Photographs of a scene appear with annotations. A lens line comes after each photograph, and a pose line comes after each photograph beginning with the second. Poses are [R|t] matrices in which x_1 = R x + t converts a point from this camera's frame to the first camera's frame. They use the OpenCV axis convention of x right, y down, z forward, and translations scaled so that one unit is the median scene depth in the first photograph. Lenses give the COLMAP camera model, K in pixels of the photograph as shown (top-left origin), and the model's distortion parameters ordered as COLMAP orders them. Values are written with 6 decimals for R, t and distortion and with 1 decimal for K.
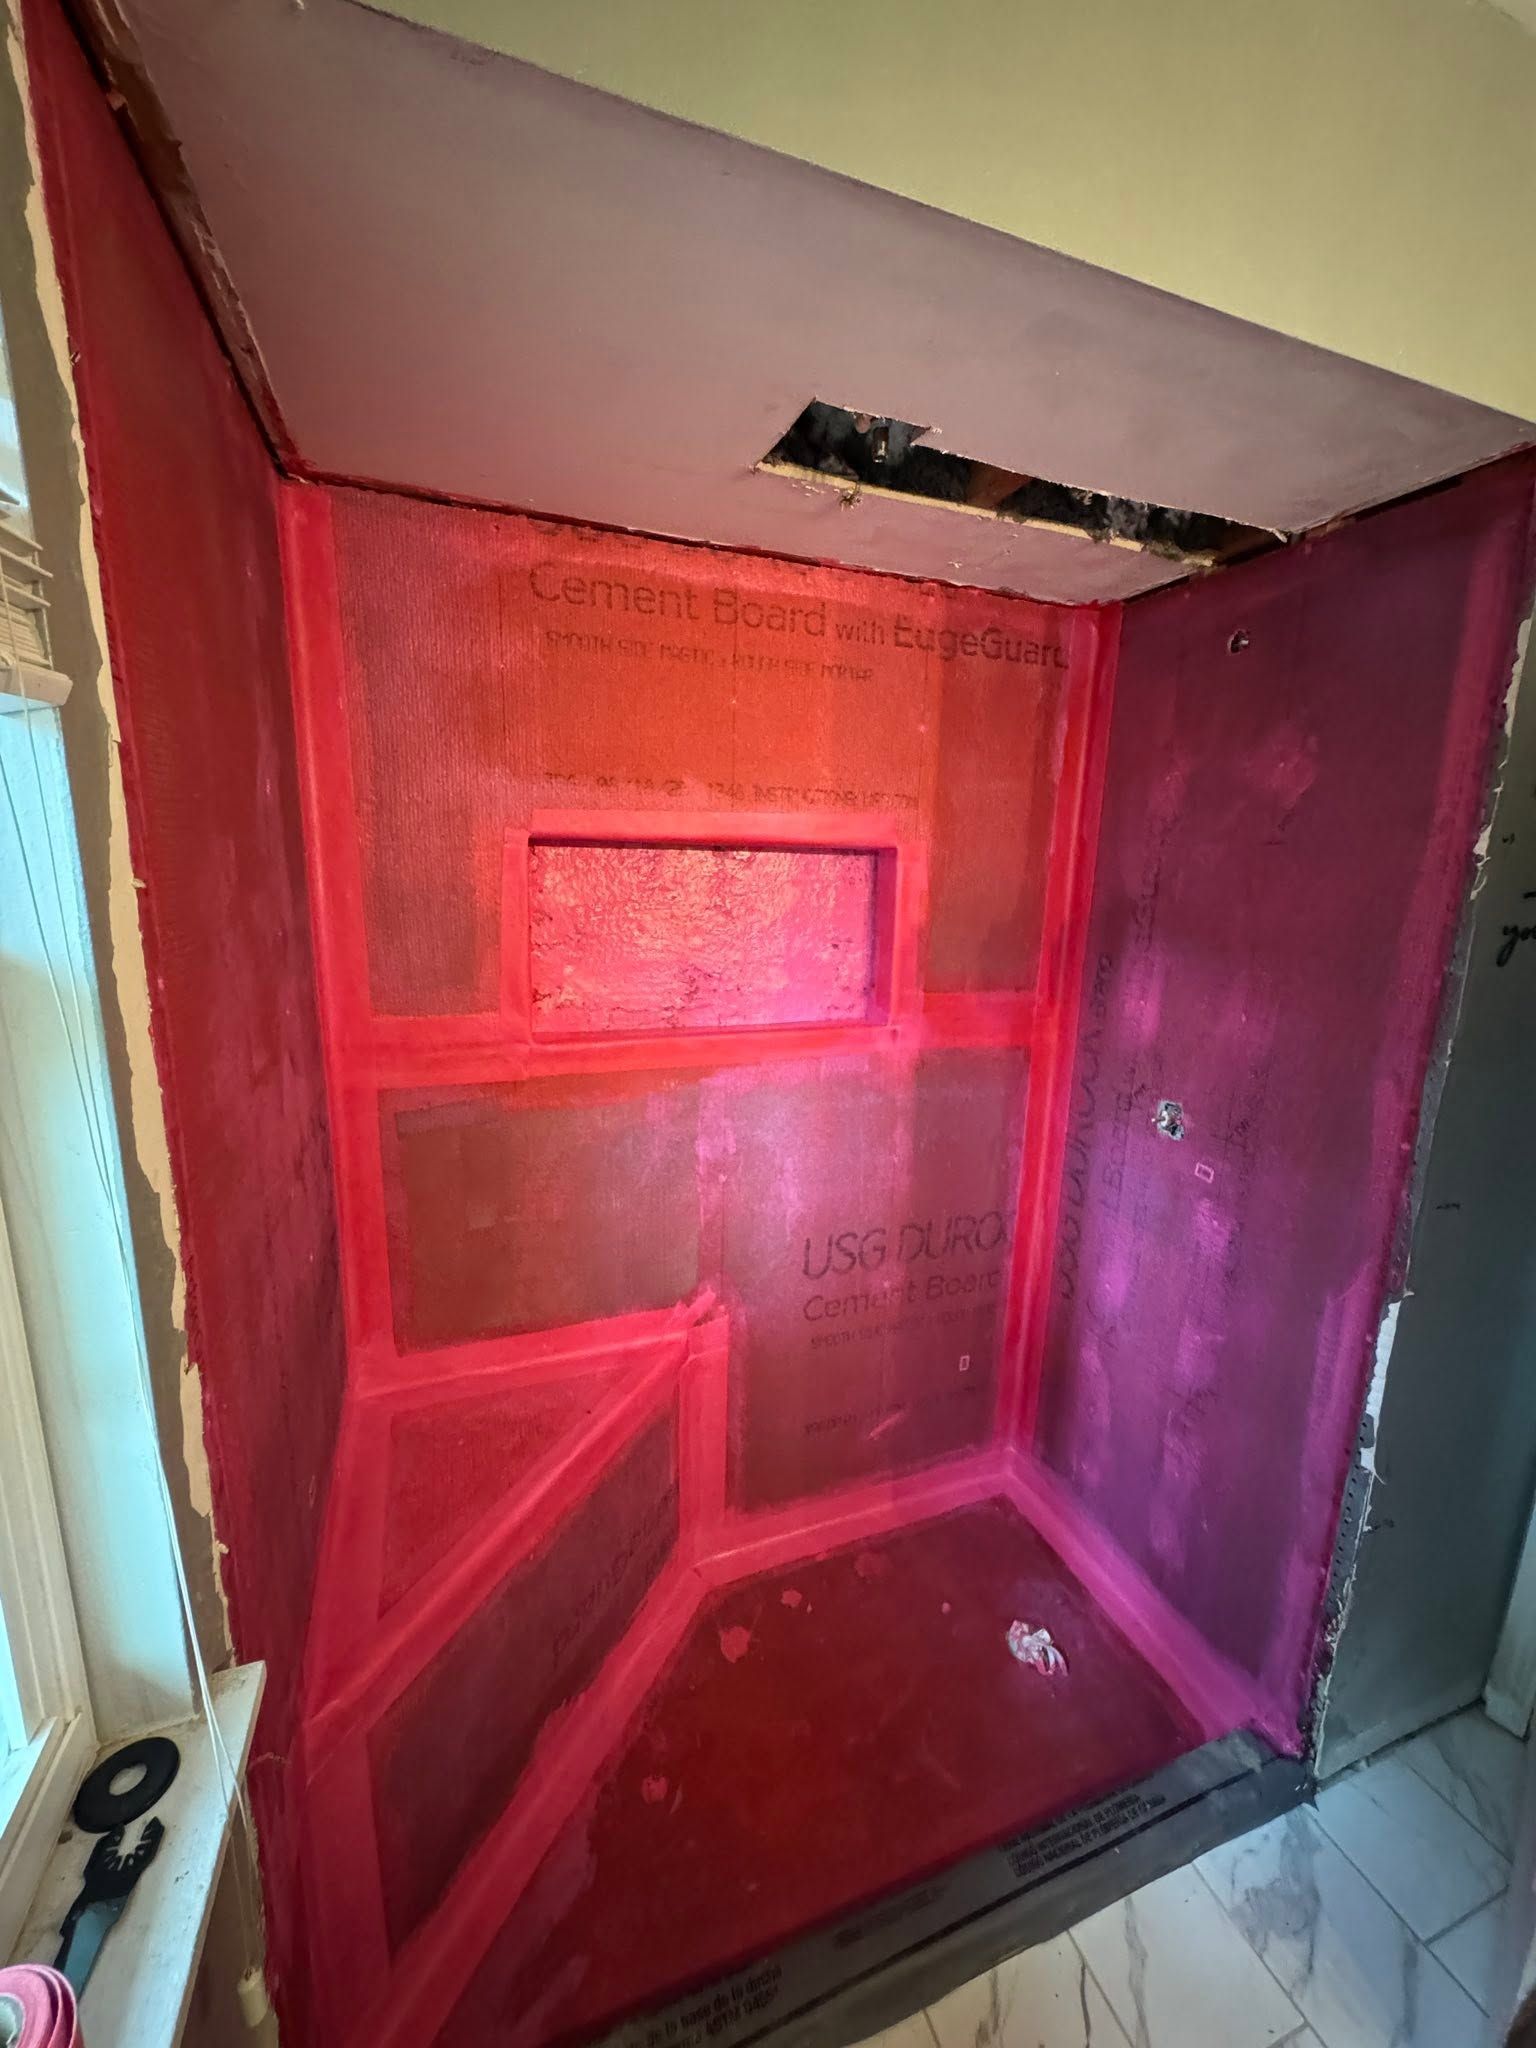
lens RADIAL K [[818.6, 0, 768.8], [0, 818.6, 1022.8], [0, 0, 1]] dist [0.000968, 0.000156]
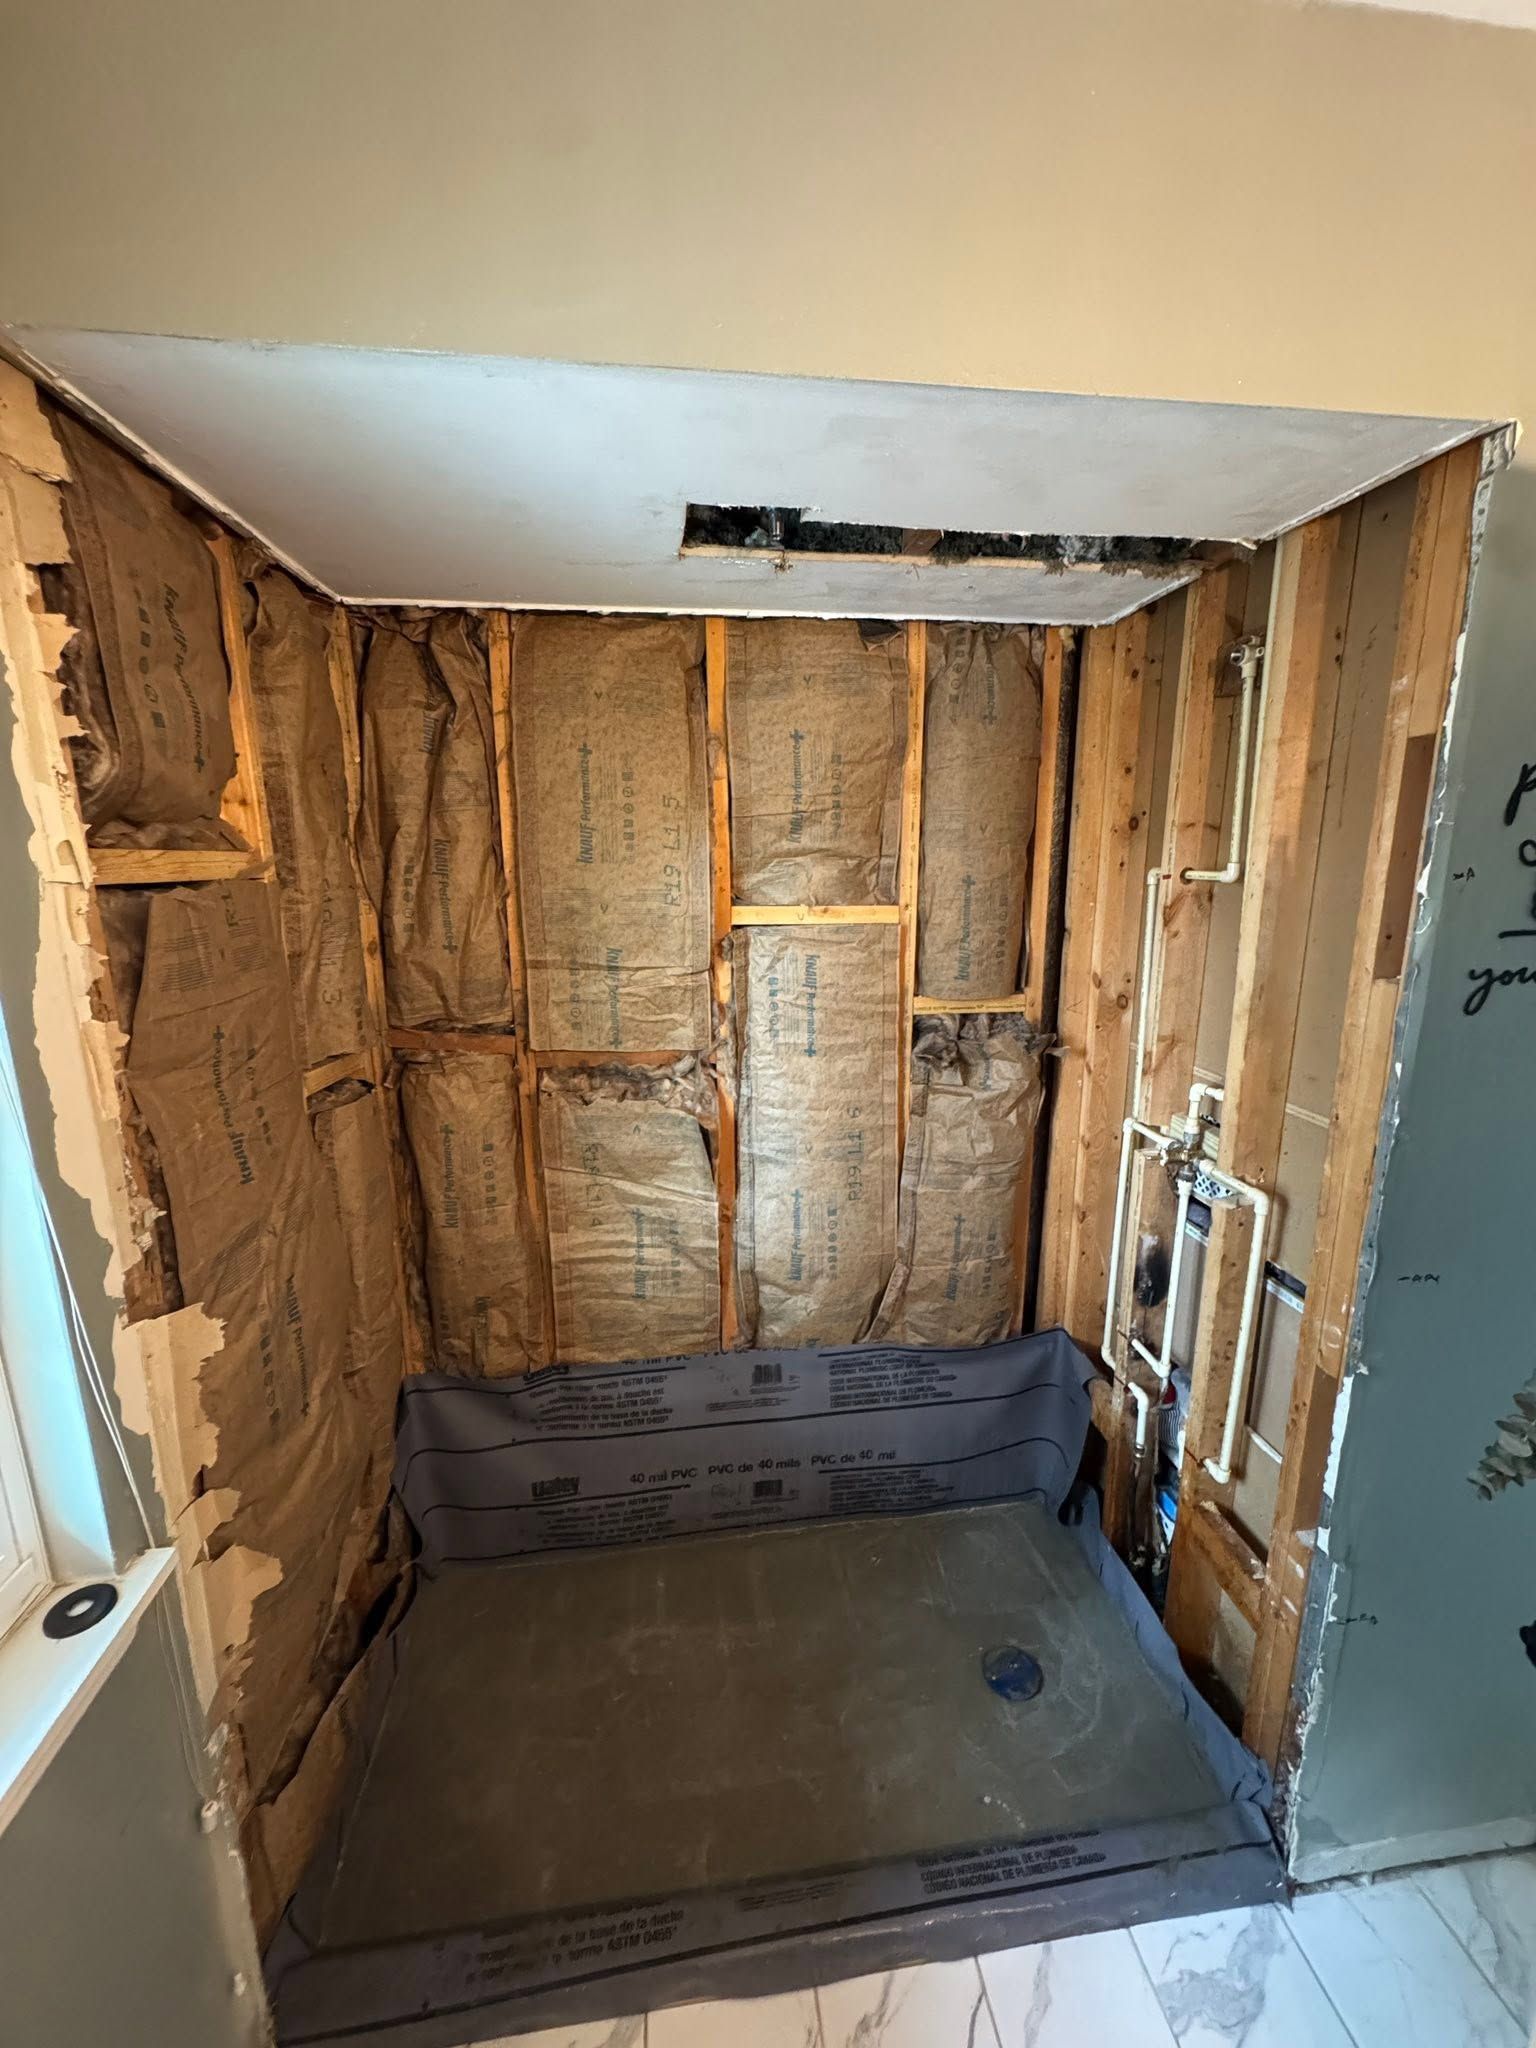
lens RADIAL K [[818.6, 0, 778.5], [0, 818.6, 1026.1], [0, 0, 1]] dist [0.000968, 0.000156]
pose [[0.973077, 0.014743, -0.230007, 0.334180], [-0.013327, 0.999881, 0.007708, -0.048045], [0.230093, -0.004435, 0.973158, -0.036926]]
